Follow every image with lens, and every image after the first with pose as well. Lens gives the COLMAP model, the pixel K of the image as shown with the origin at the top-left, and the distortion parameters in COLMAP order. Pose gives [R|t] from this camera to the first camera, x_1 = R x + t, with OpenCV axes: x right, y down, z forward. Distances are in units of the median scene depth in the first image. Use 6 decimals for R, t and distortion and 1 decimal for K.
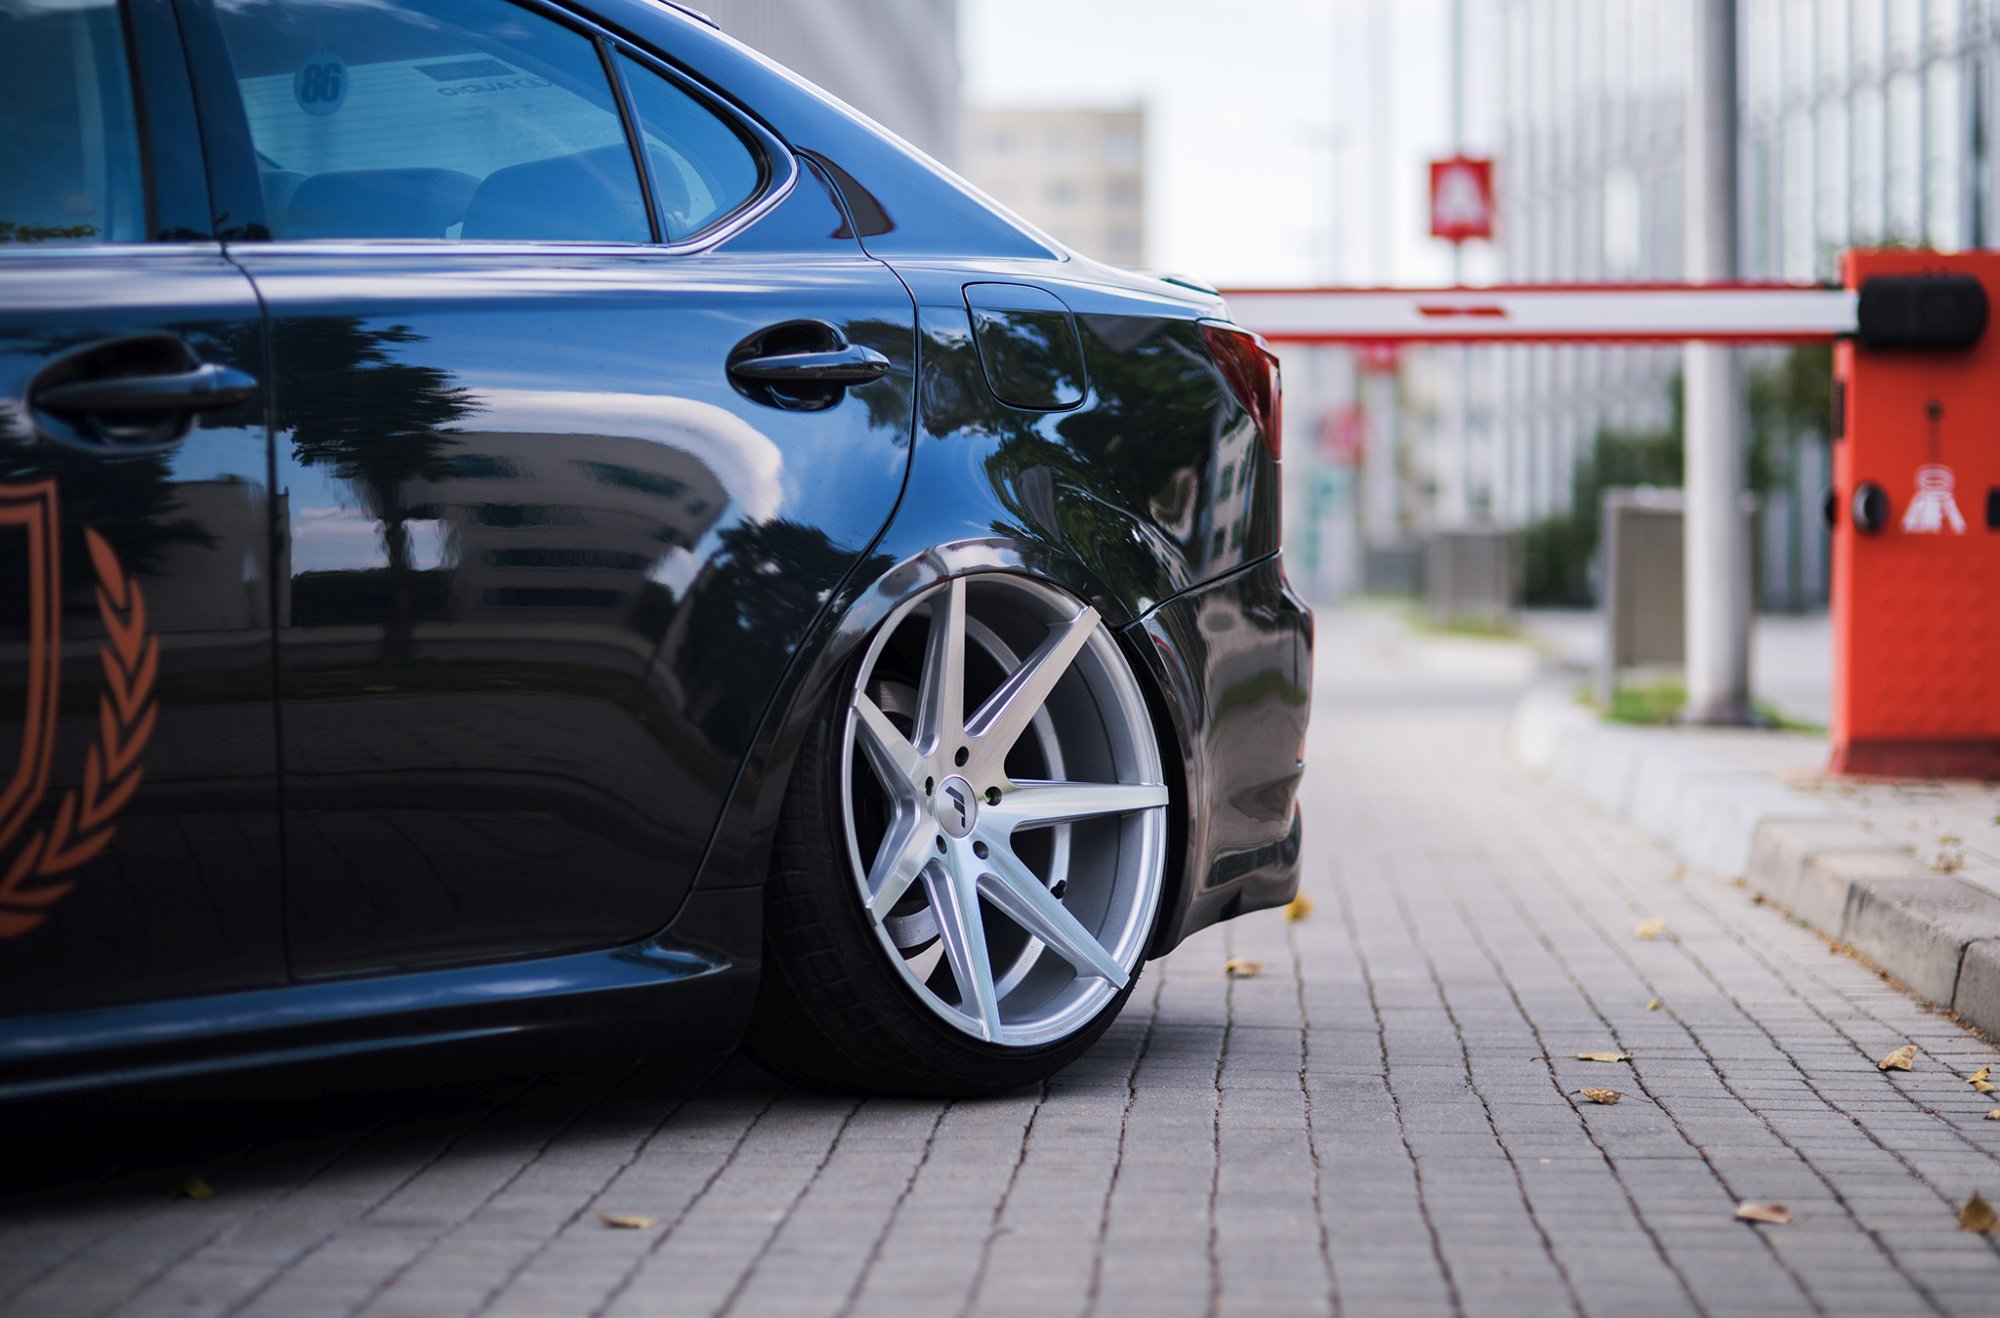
lens RADIAL K [[4697.6, 0, 997.6], [0, 4697.6, 660.0], [0, 0, 1]] dist [-0.002359, -0.133579]
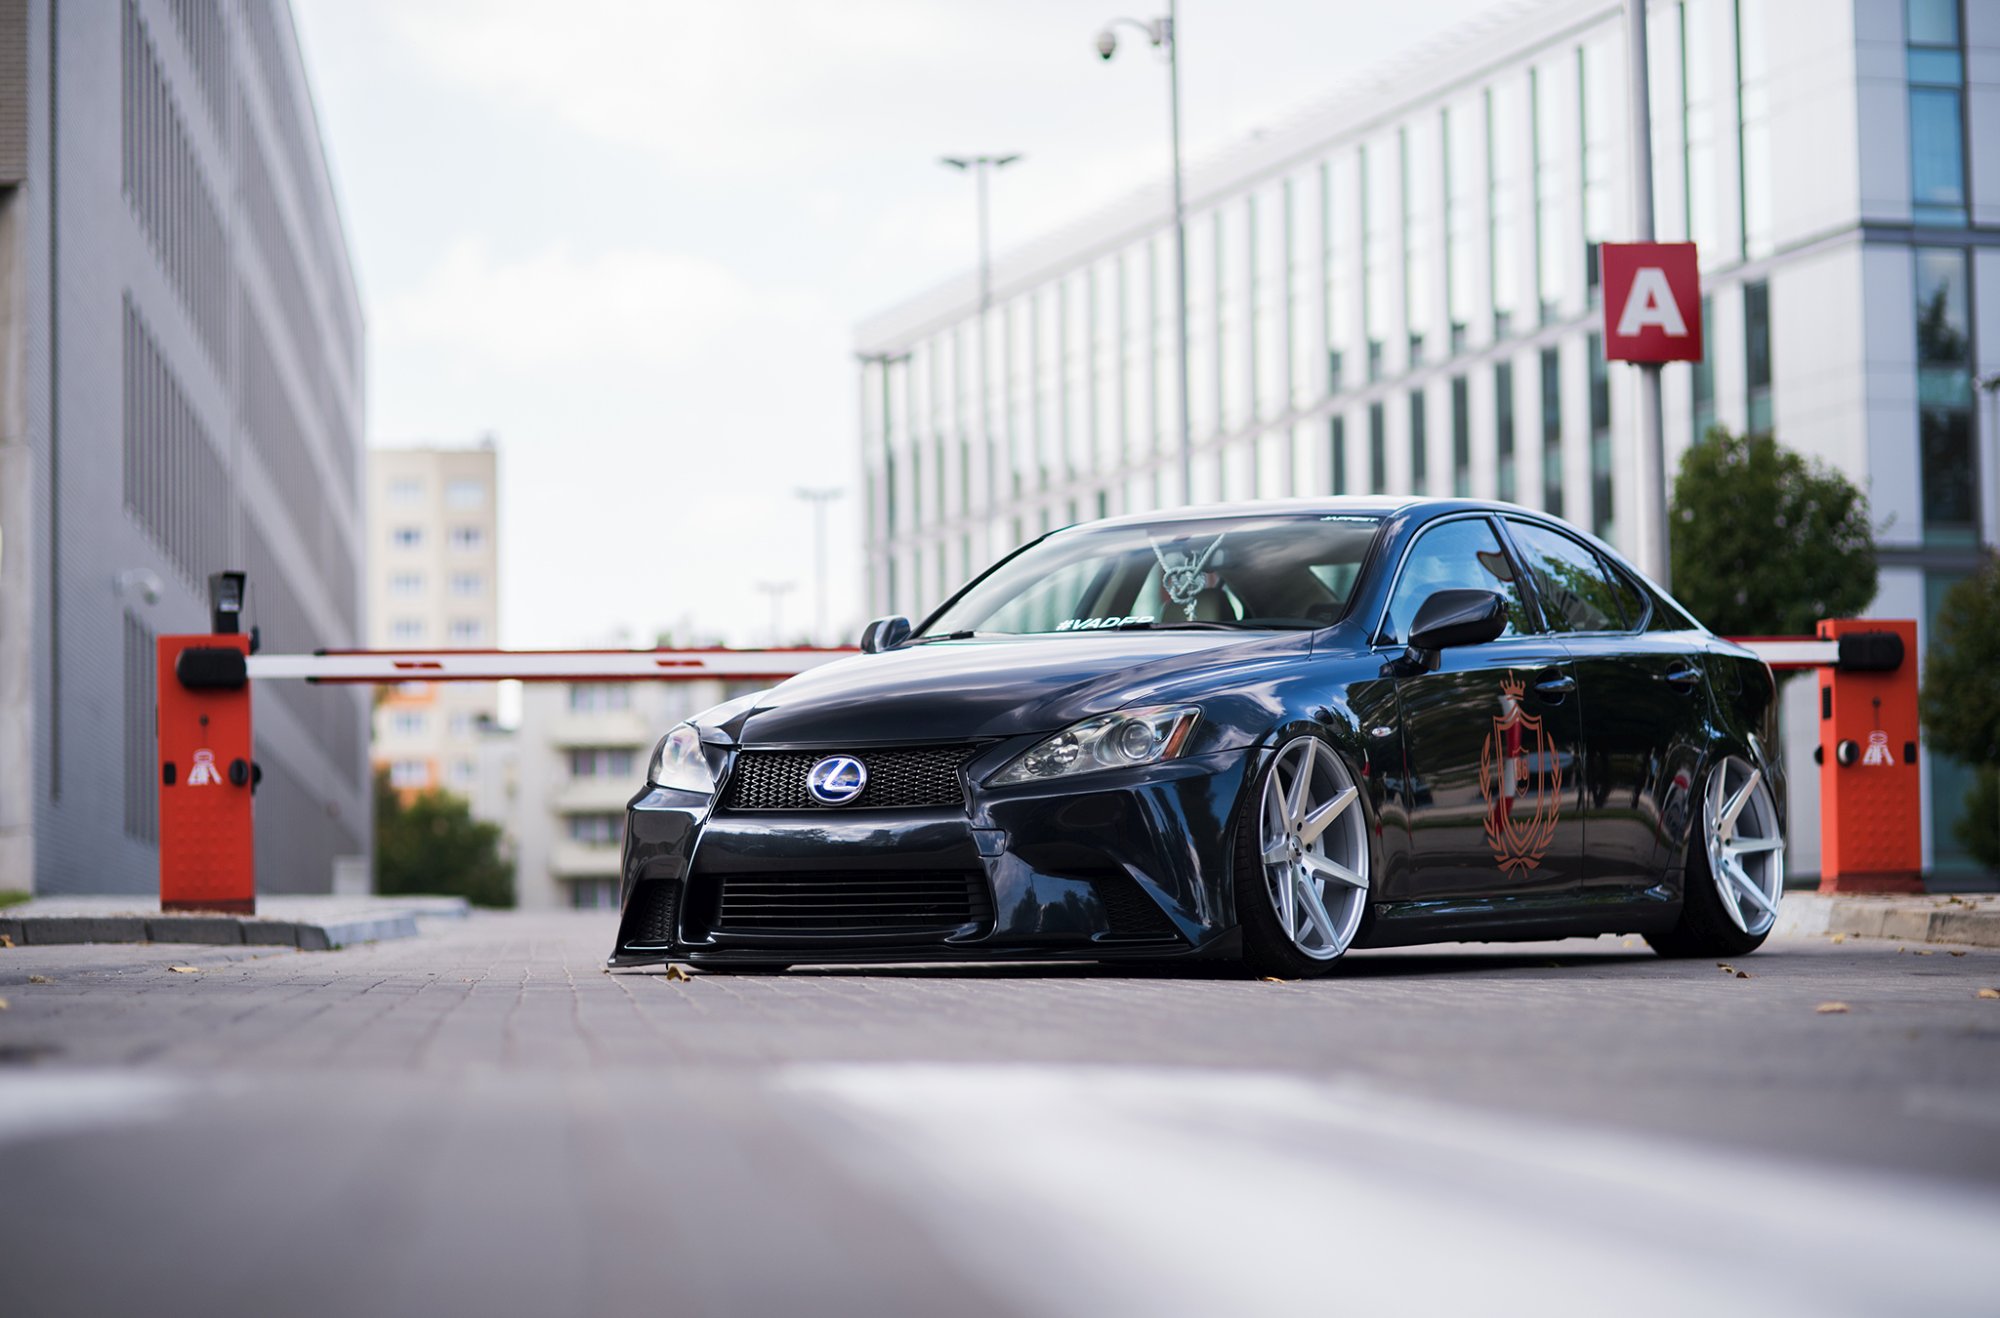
lens RADIAL K [[4726.4, 0, 996.2], [0, 4726.4, 664.2], [0, 0, 1]] dist [-0.031260, 0.320396]
pose [[0.988531, -0.008001, 0.150806, -0.787135], [0.018667, 0.997411, -0.069440, 0.103567], [-0.149860, 0.071459, 0.986122, -1.505846]]
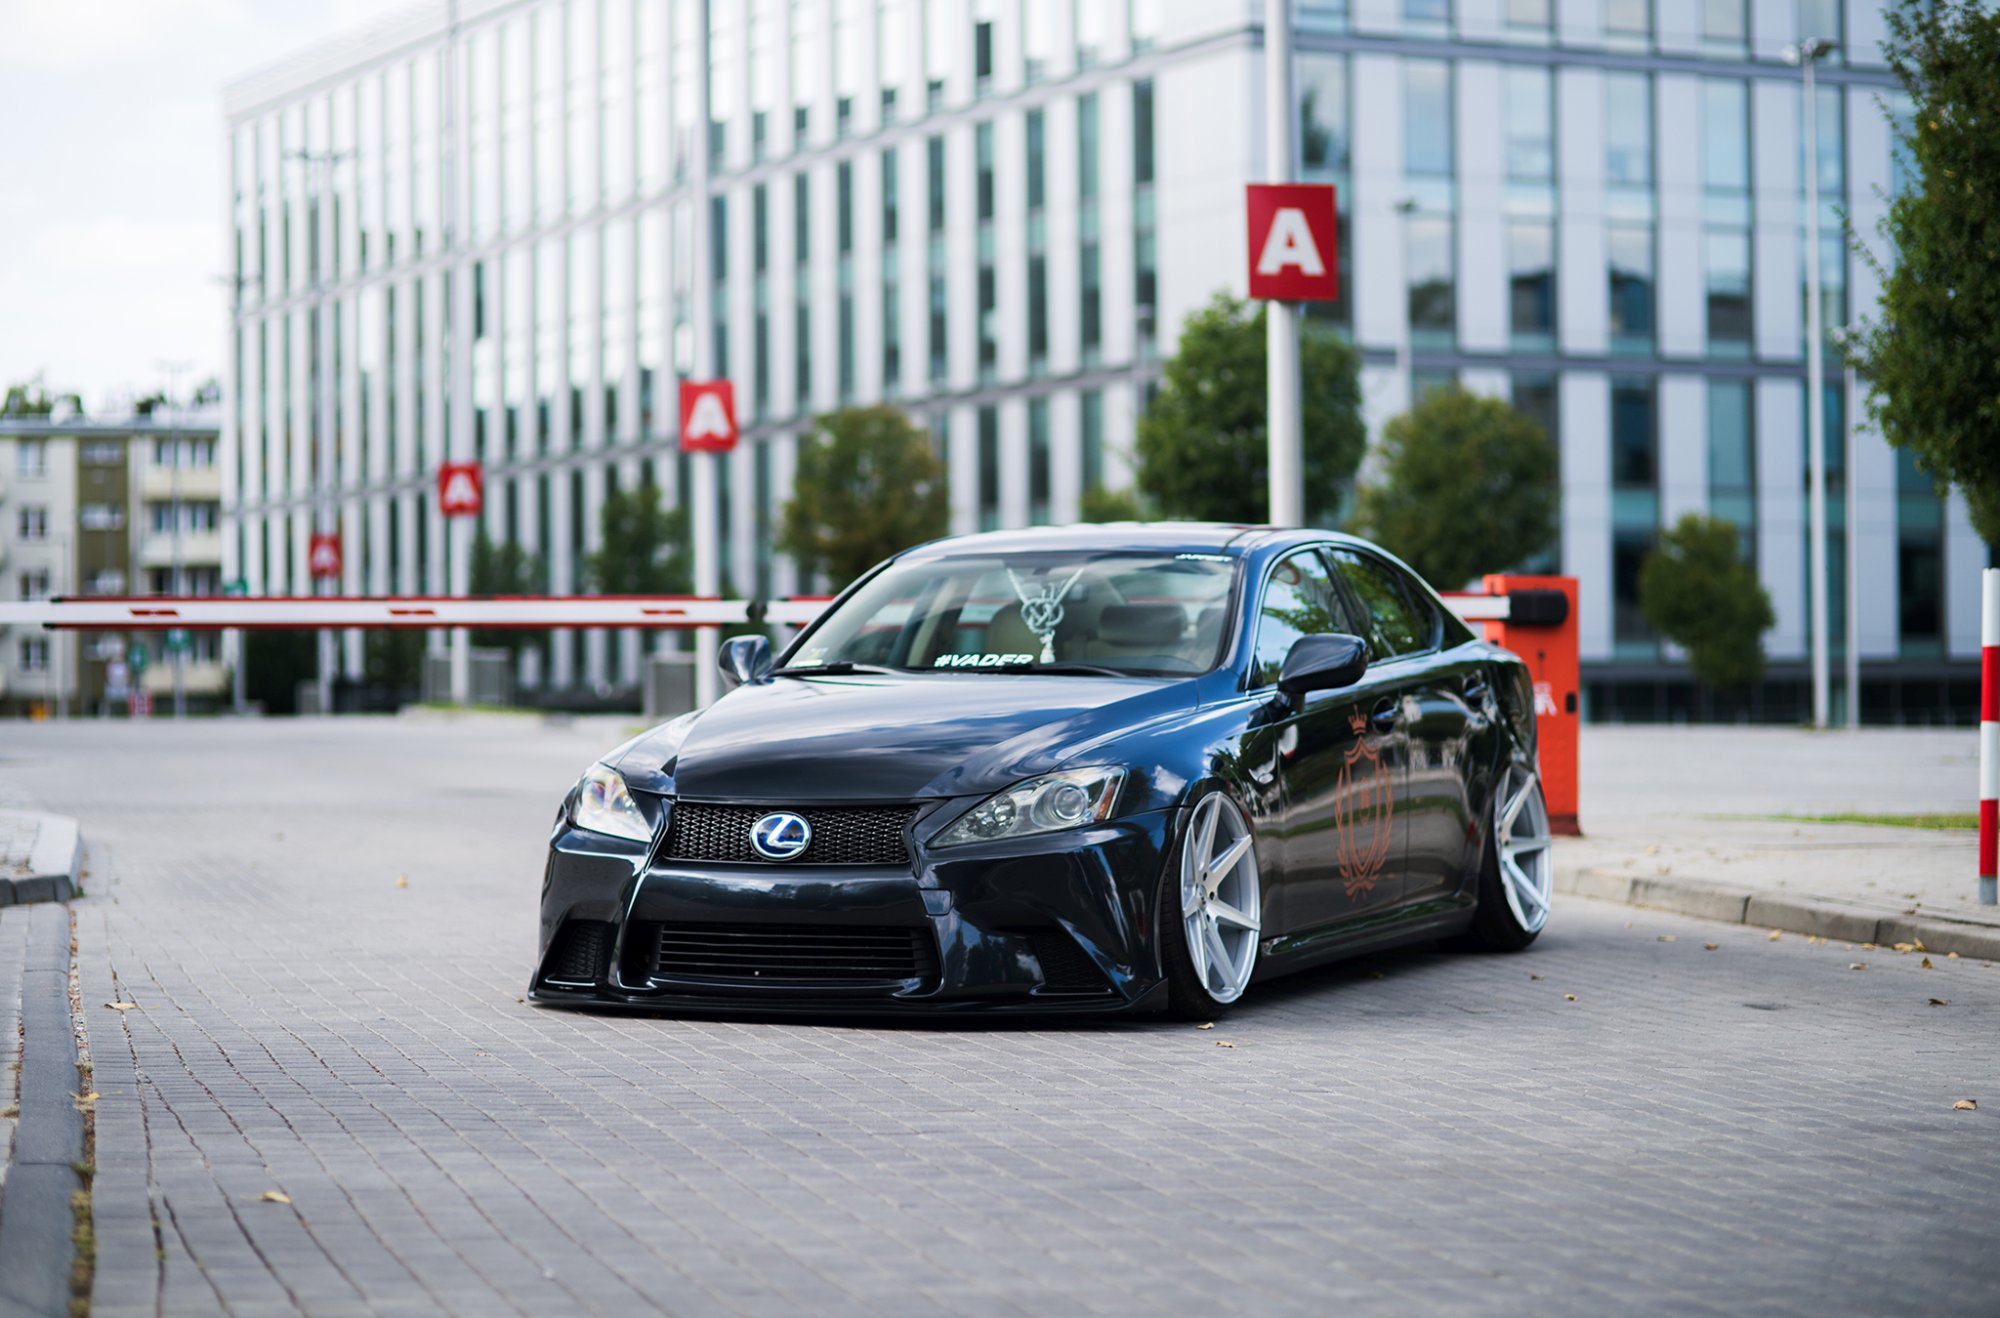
lens RADIAL K [[4674.9, 0, 1001.3], [0, 4674.9, 660.8], [0, 0, 1]] dist [-0.006106, -0.526067]
pose [[0.956633, -0.007308, 0.291204, -1.076129], [0.012039, 0.999823, -0.014459, -0.041937], [-0.291047, 0.017338, 0.956552, -1.529500]]
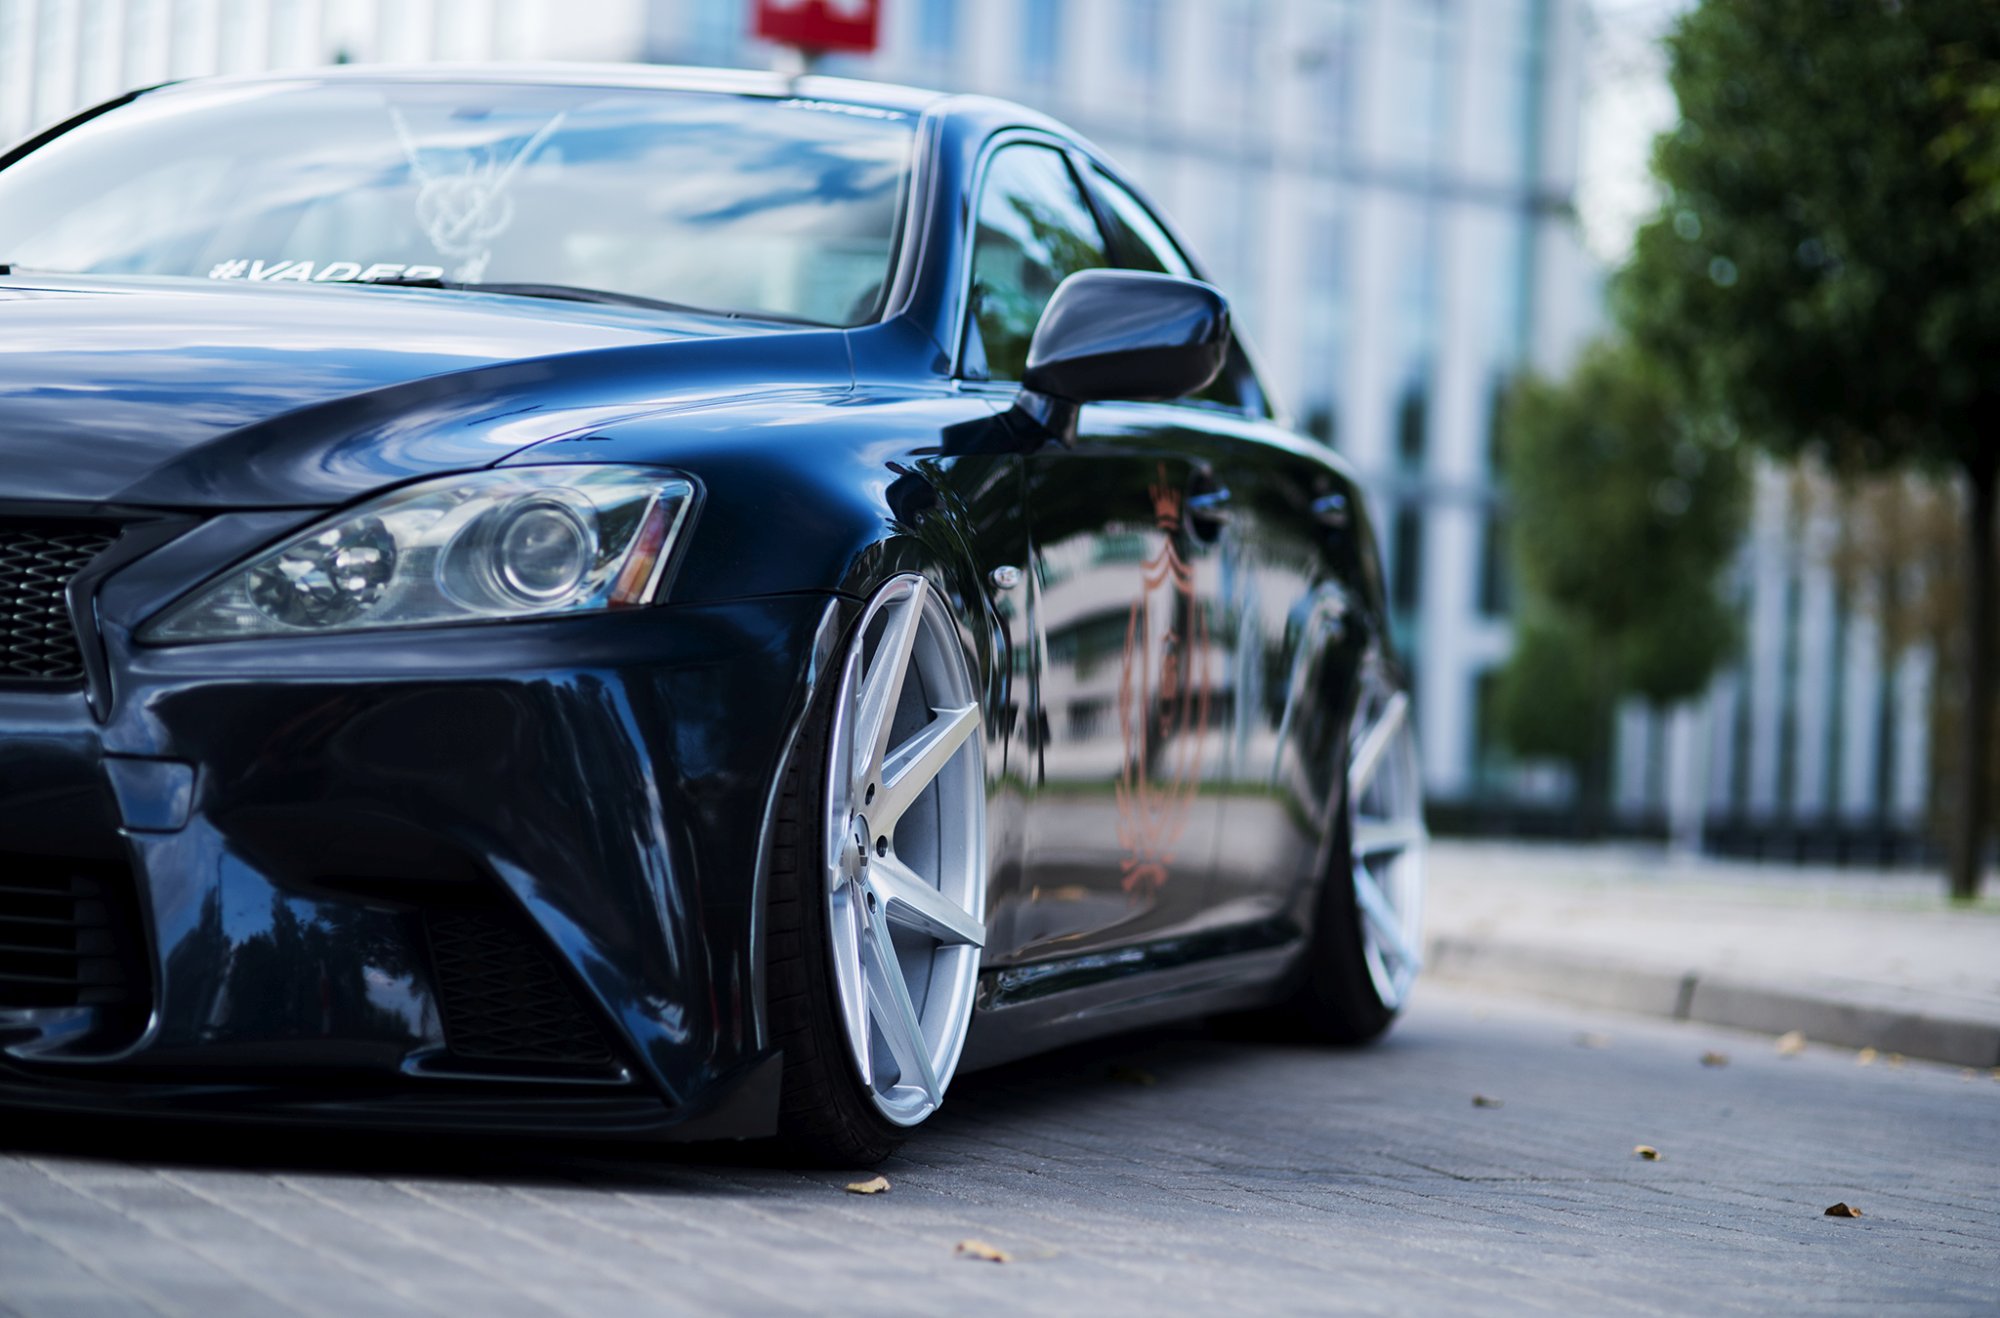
lens RADIAL K [[4697.6, 0, 997.6], [0, 4697.6, 660.0], [0, 0, 1]] dist [-0.002359, -0.133579]
pose [[0.903194, 0.063066, 0.424575, -0.678215], [-0.051059, 0.997910, -0.039612, 0.039188], [-0.426186, 0.014099, 0.904526, -0.202970]]
